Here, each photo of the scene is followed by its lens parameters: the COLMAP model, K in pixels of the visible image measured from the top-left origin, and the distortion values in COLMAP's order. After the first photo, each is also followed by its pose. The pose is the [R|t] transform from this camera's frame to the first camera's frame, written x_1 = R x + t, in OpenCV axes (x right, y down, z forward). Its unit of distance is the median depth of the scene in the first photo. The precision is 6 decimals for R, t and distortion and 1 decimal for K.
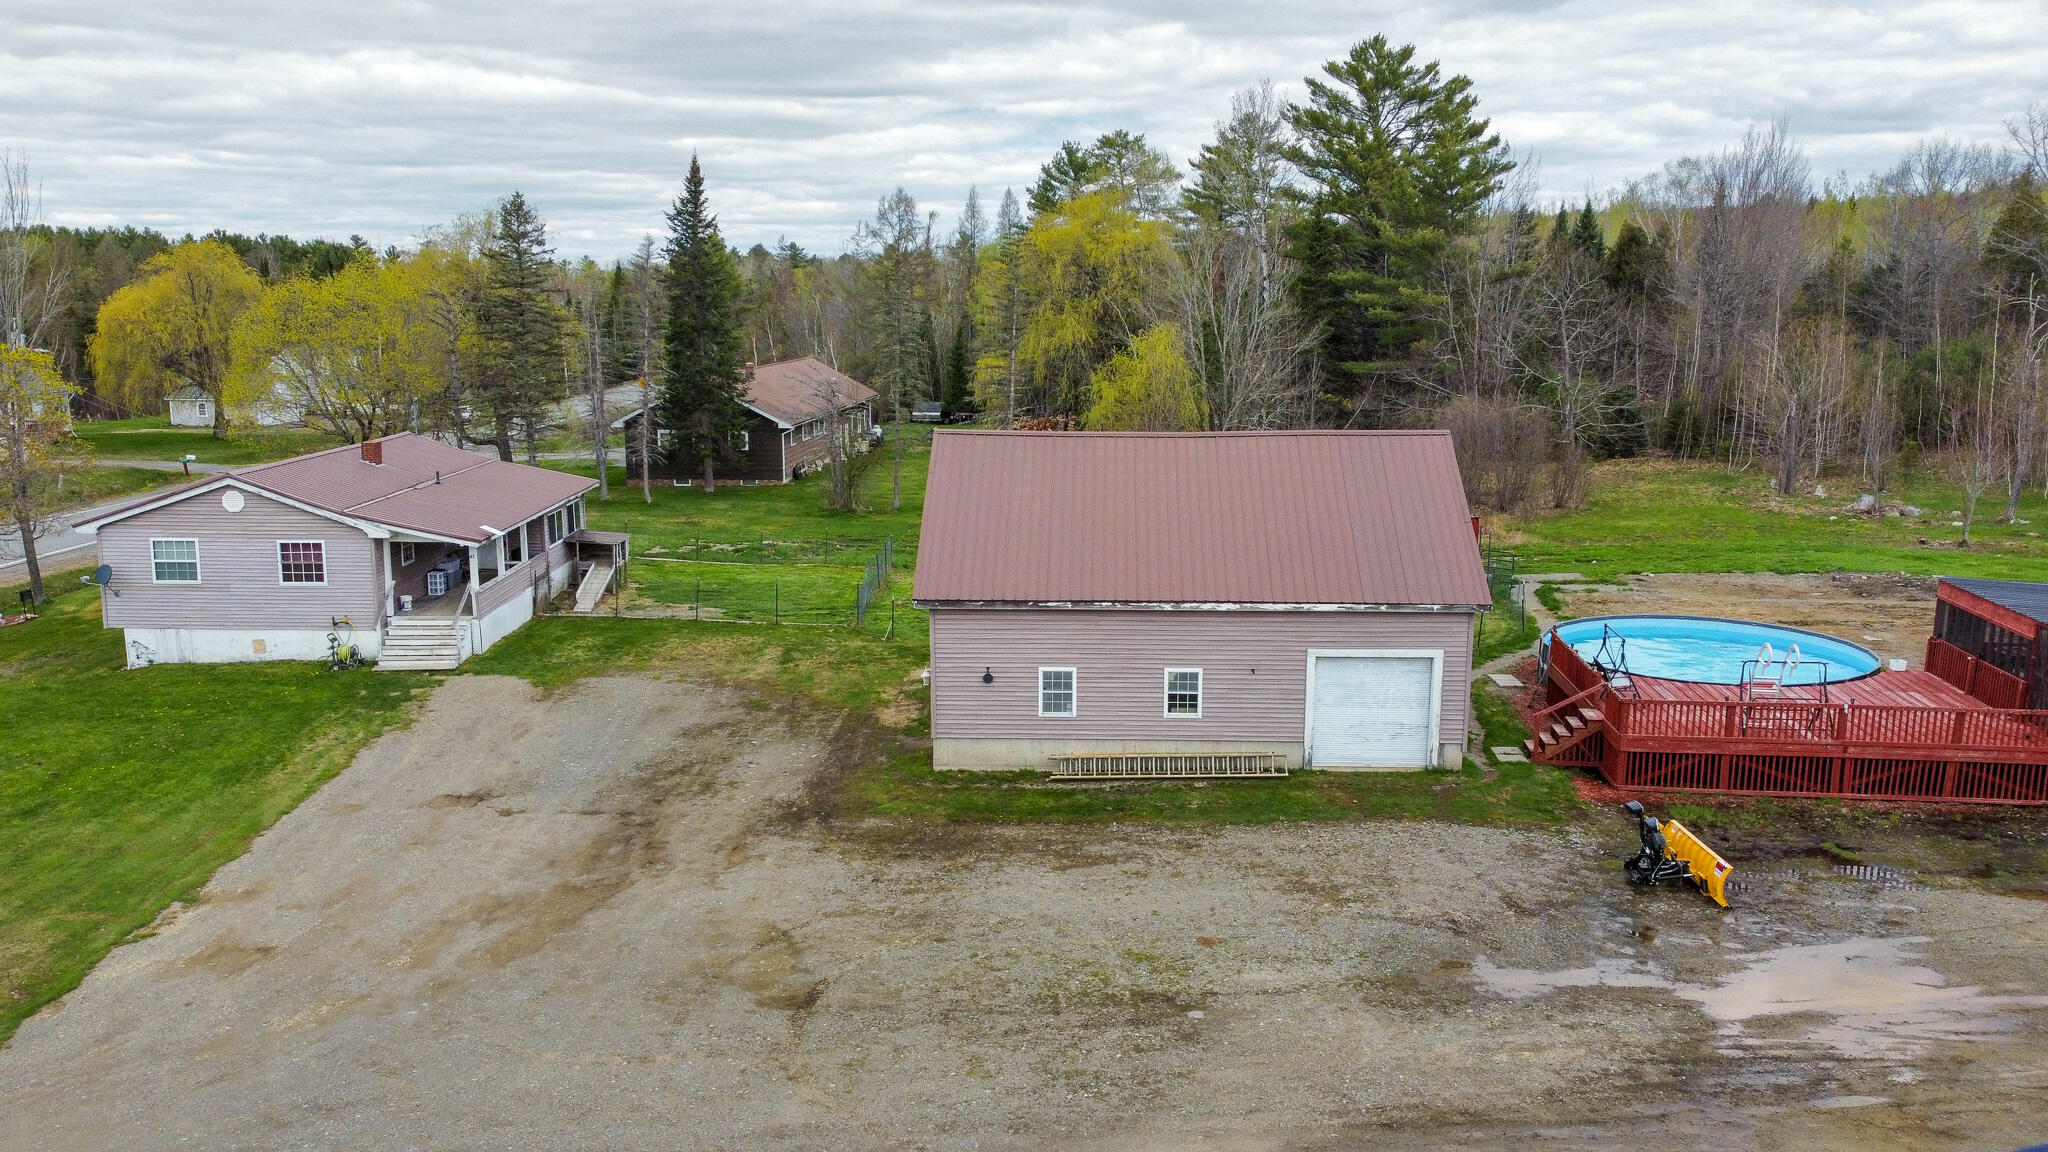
lens RADIAL K [[1545.7, 0, 1024.0], [0, 1545.7, 576.0], [0, 0, 1]] dist [0.000646, -0.002676]
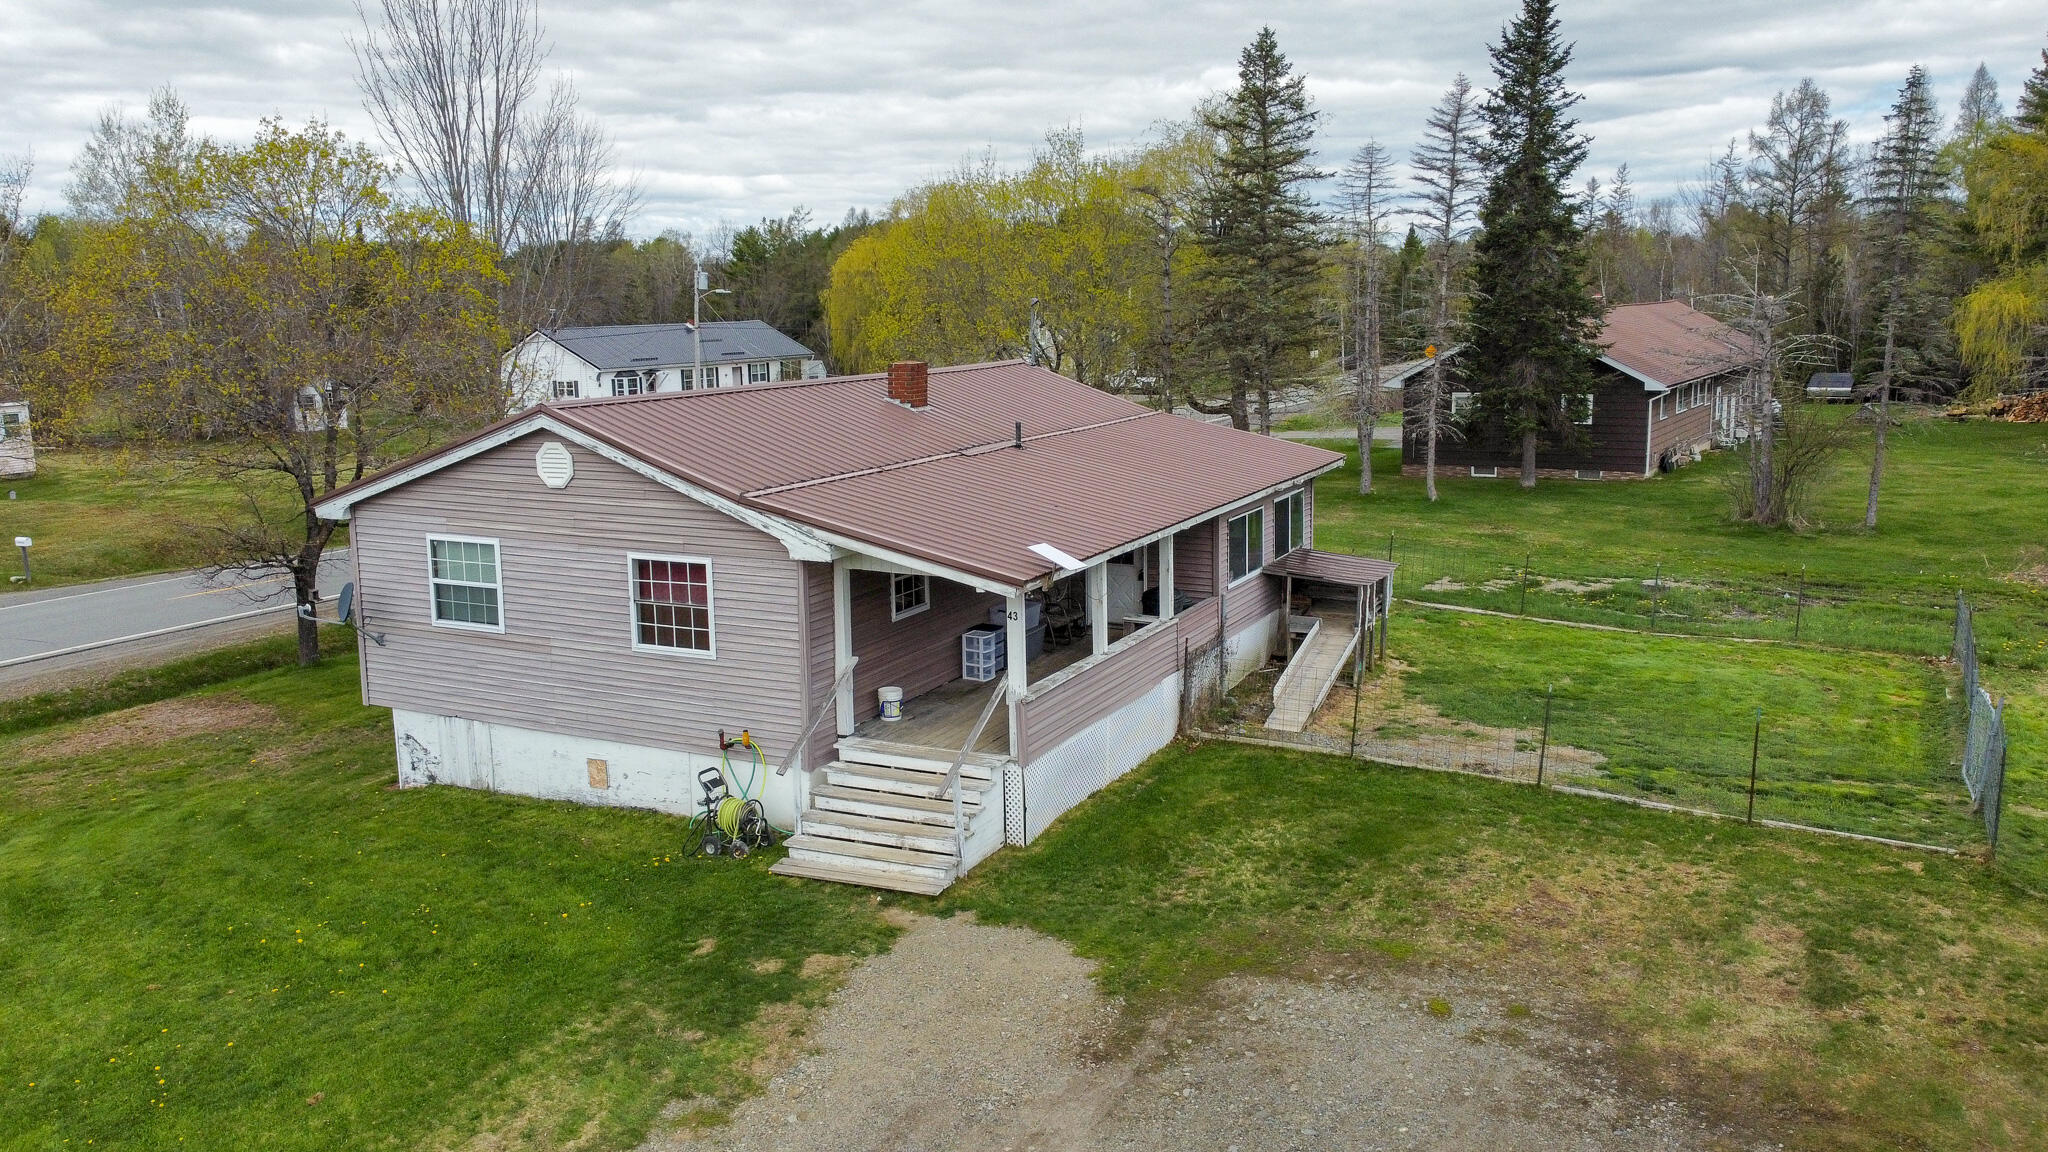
lens RADIAL K [[1602.4, 0, 1024.0], [0, 1602.4, 576.0], [0, 0, 1]] dist [0.012800, 0.001760]
pose [[0.884500, 0.061938, -0.462410, -0.134329], [-0.061301, 0.997984, 0.016419, -0.026530], [0.462495, 0.013824, 0.886514, 0.535907]]
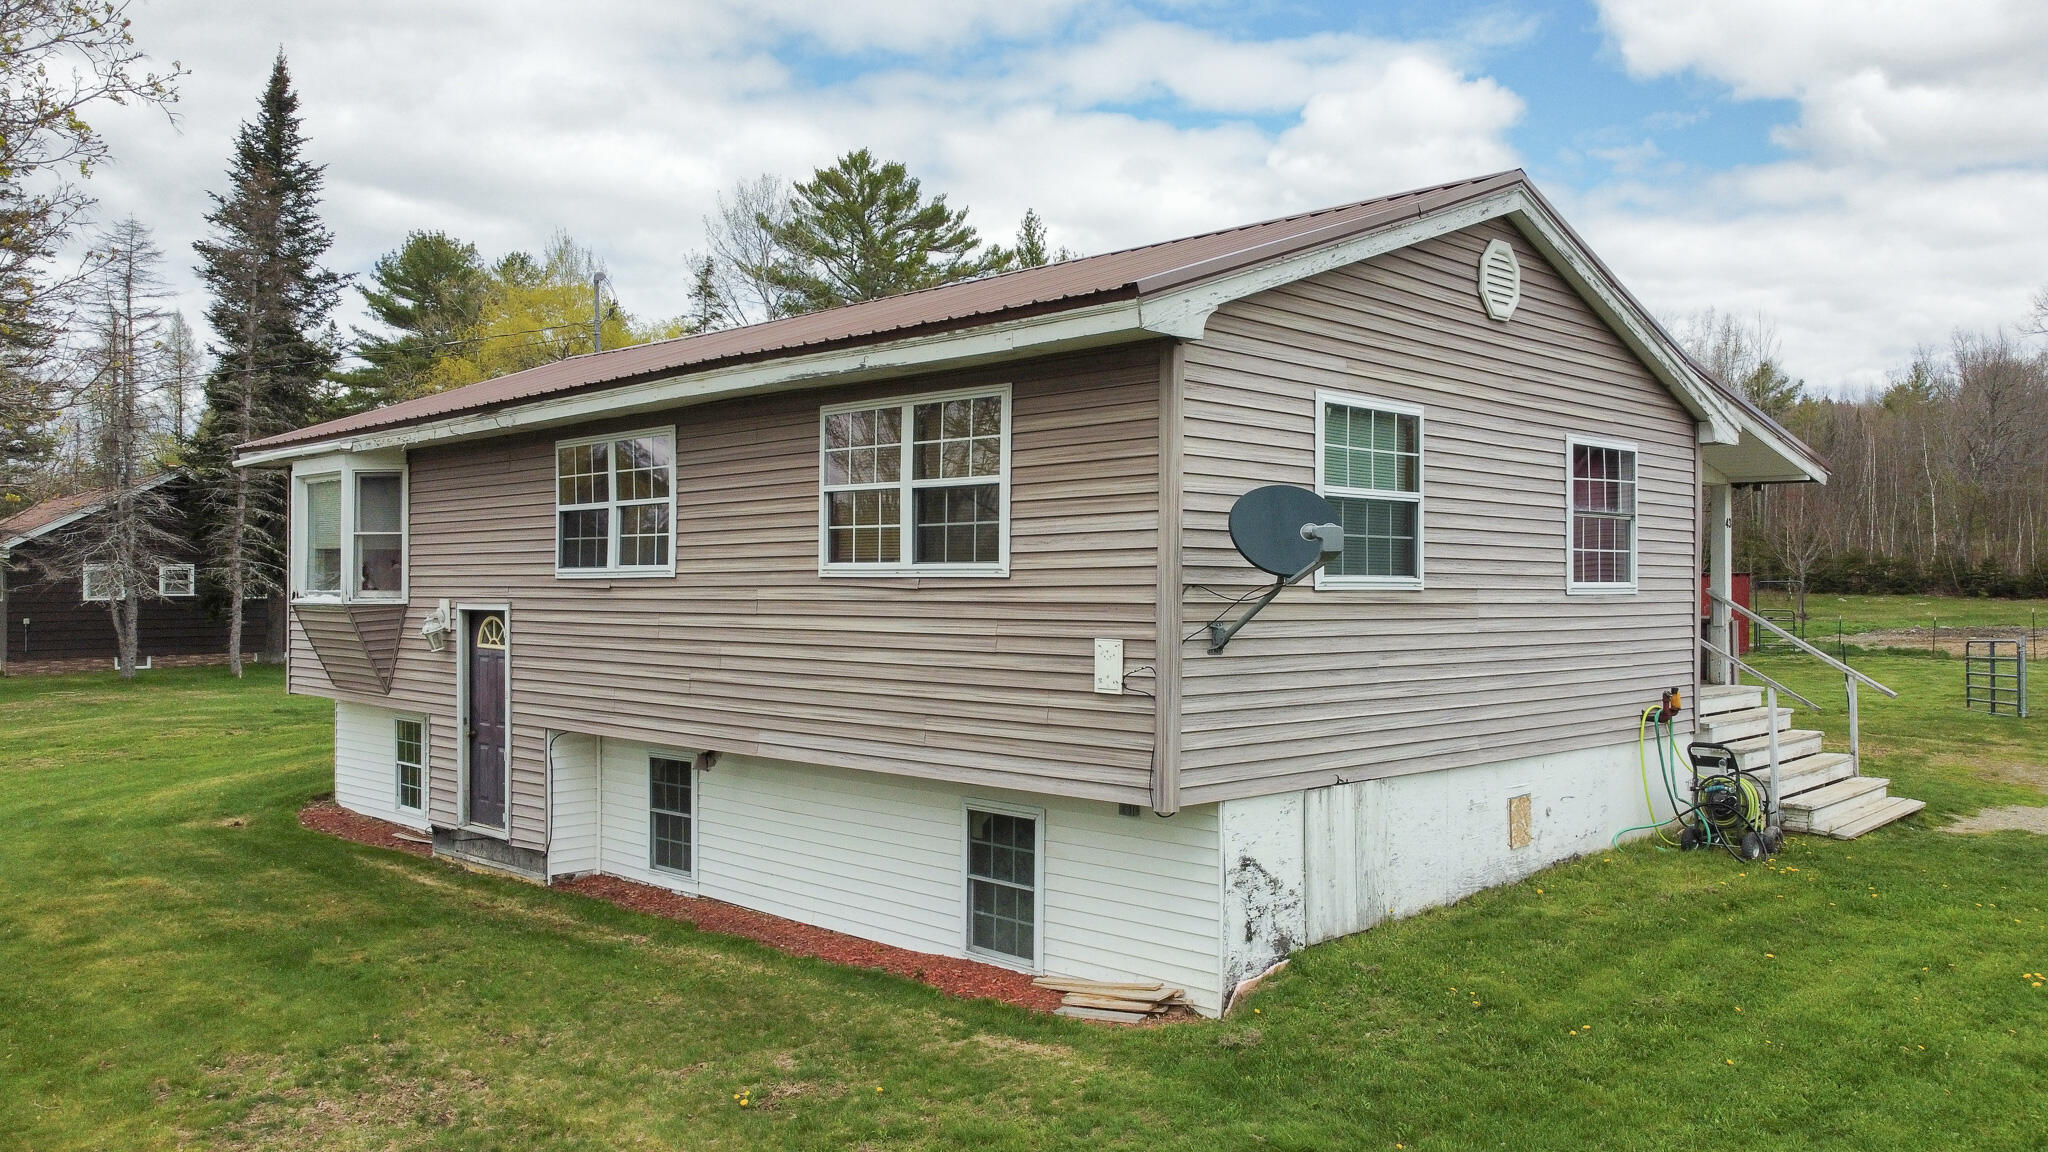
lens RADIAL K [[1542.1, 0, 1049.8], [0, 1542.1, 572.9], [0, 0, 1]] dist [-0.004735, -0.008983]
pose [[0.727781, -0.005287, 0.685789, -0.637696], [0.123895, 0.984531, -0.123891, 0.022039], [-0.674525, 0.175132, 0.717178, 0.731748]]
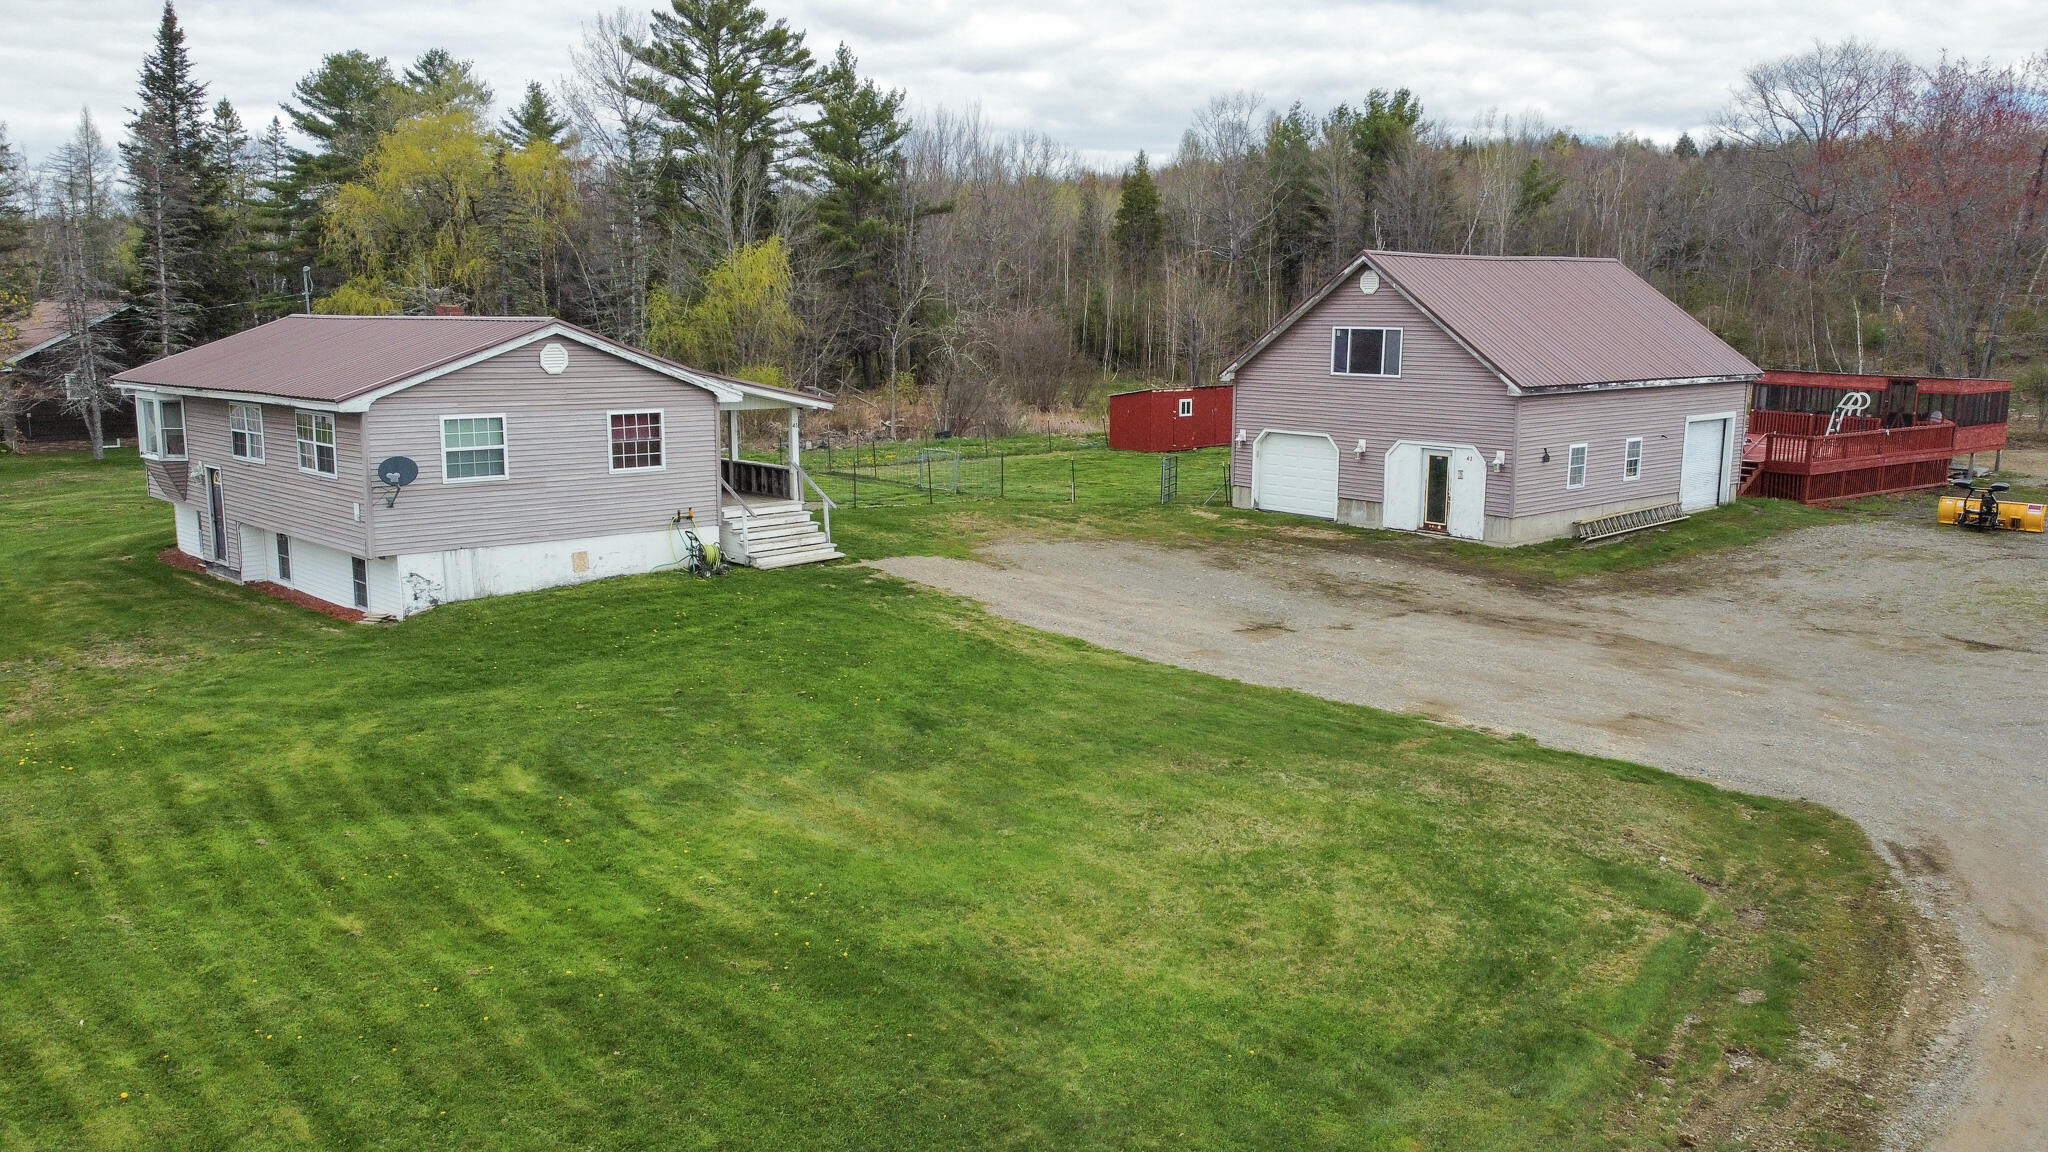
lens RADIAL K [[1545.7, 0, 1024.0], [0, 1545.7, 576.0], [0, 0, 1]] dist [0.000646, -0.002676]
pose [[0.745177, -0.116929, 0.656535, -0.700620], [0.117611, 0.992119, 0.043206, 0.038850], [-0.656414, 0.045020, 0.753057, 0.273169]]
